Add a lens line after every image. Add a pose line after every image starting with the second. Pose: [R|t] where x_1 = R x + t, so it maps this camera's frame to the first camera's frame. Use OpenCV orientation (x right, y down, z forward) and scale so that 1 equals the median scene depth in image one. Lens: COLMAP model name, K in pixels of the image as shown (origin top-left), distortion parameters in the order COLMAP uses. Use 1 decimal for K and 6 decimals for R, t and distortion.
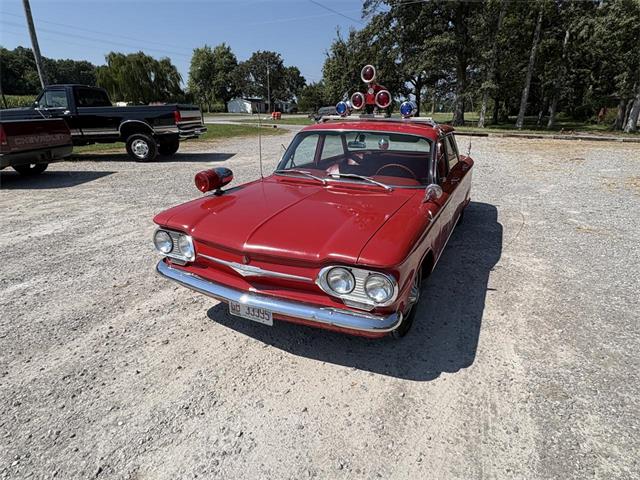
lens RADIAL K [[374.3, 0, 319.2], [0, 374.3, 239.4], [0, 0, 1]] dist [-0.002172, 0.001814]
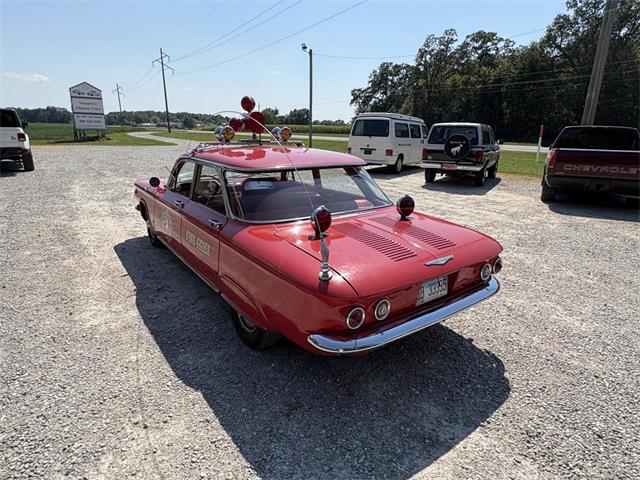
lens RADIAL K [[374.3, 0, 319.2], [0, 374.3, 239.4], [0, 0, 1]] dist [-0.002172, 0.001814]
pose [[-0.469085, 0.238243, -0.850411, 0.099106], [-0.312246, 0.855993, 0.412042, -0.056611], [0.826112, 0.458820, -0.327143, 0.157705]]
